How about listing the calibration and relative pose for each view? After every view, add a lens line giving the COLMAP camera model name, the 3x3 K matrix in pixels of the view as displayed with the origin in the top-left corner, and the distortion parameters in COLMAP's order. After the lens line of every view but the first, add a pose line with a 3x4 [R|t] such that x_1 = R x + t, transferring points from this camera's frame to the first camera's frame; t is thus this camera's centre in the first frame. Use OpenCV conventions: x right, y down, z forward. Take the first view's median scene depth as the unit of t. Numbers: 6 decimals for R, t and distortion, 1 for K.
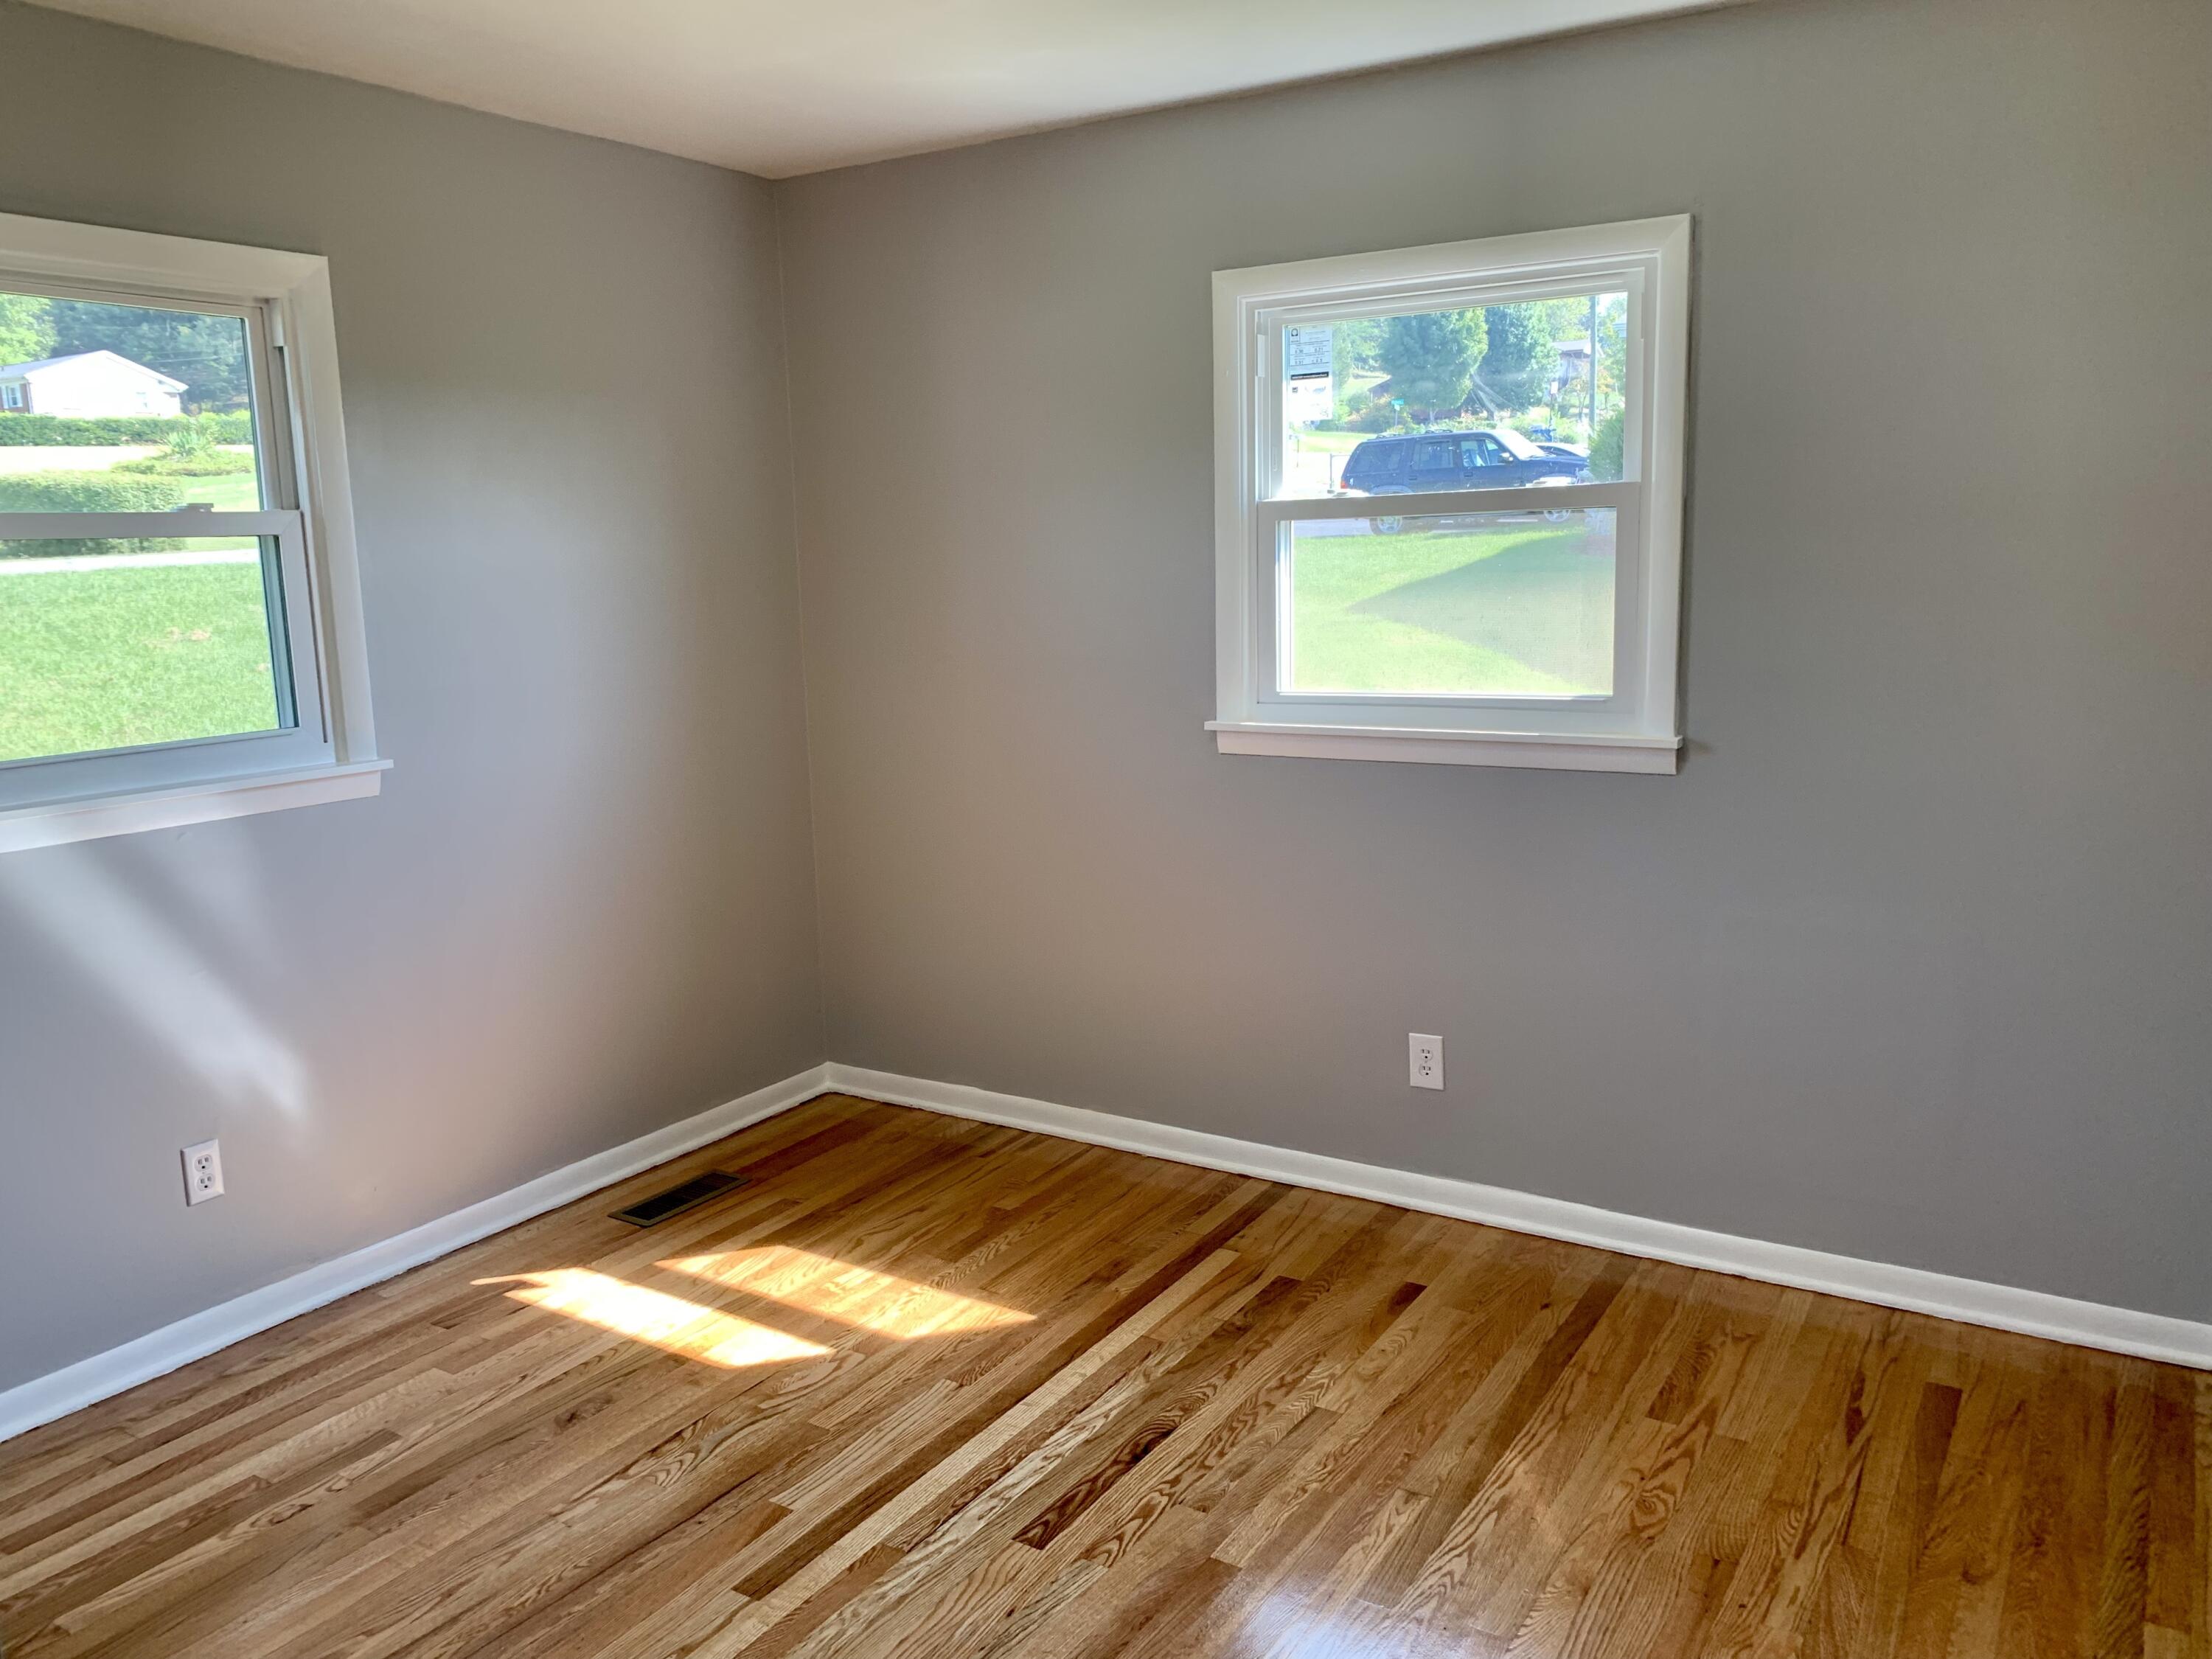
lens RADIAL K [[1664.8, 0, 1094.3], [0, 1664.8, 829.1], [0, 0, 1]] dist [0.057775, -0.072529]
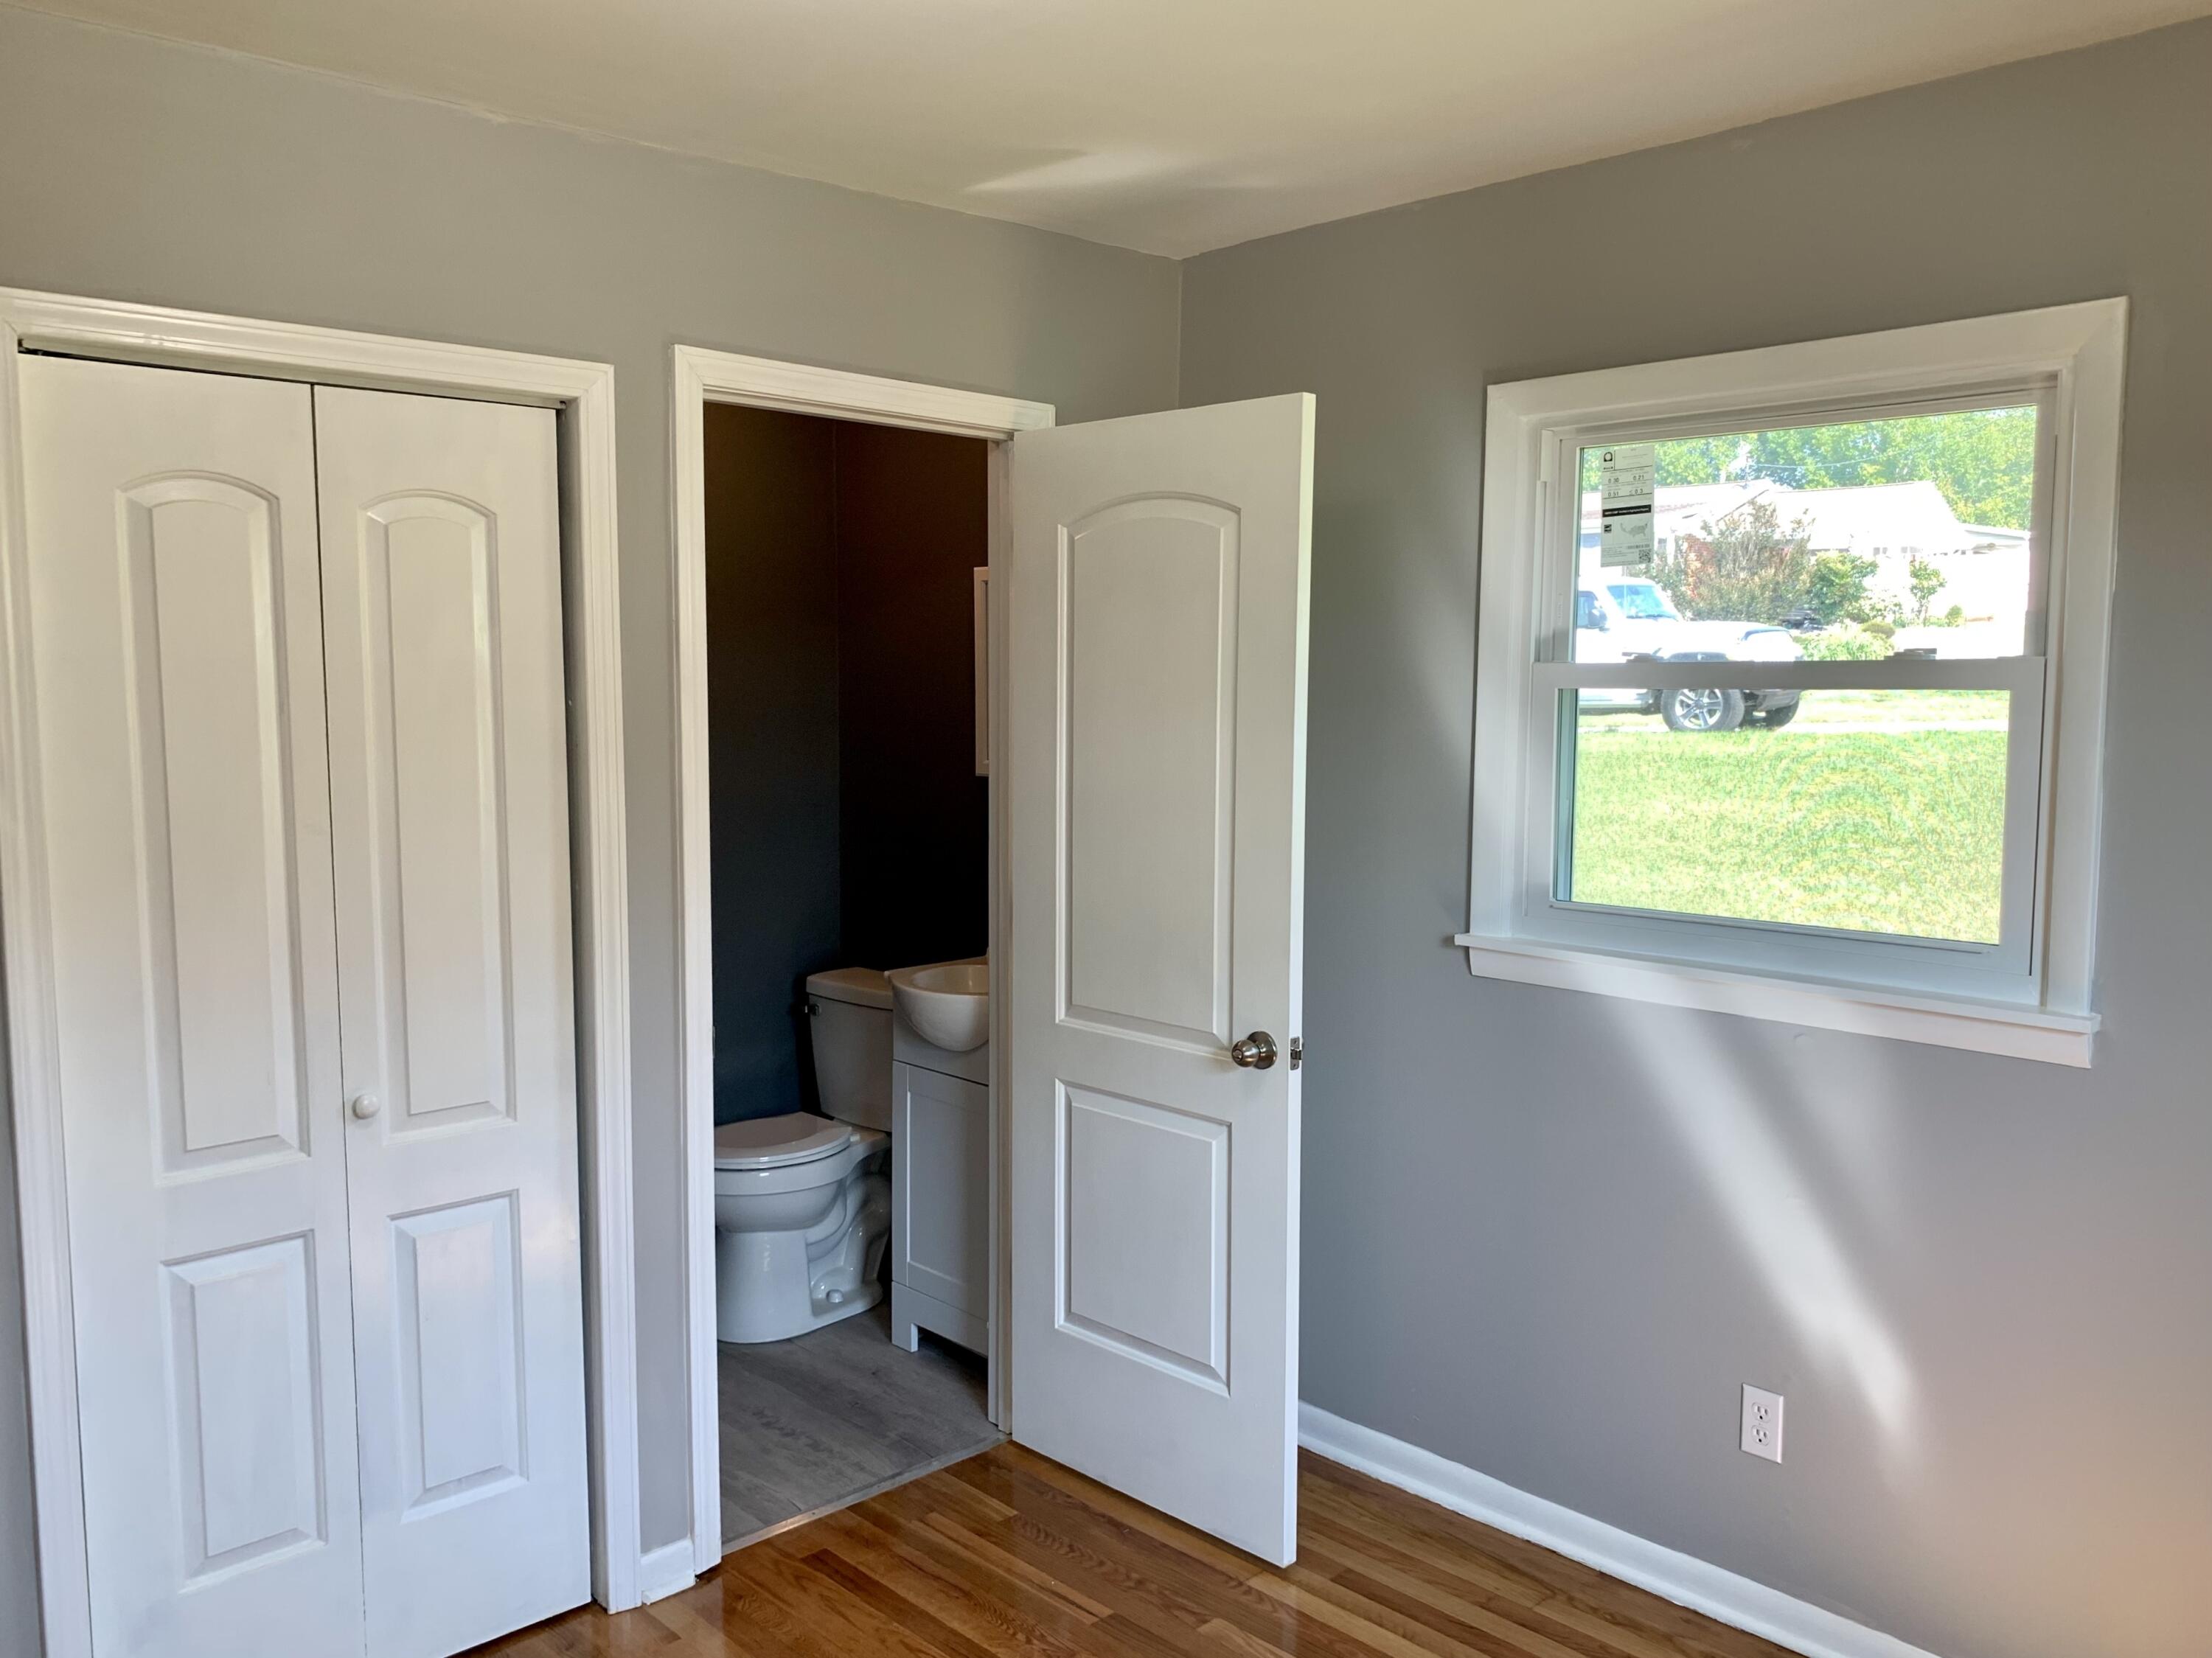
lens RADIAL K [[1664.7, 0, 1094.3], [0, 1664.7, 828.6], [0, 0, 1]] dist [0.057775, -0.072529]
pose [[-0.208889, 0.114389, -0.971226, 0.336838], [-0.163064, 0.975158, 0.149923, -0.163289], [0.964249, 0.189689, -0.185047, 0.772146]]
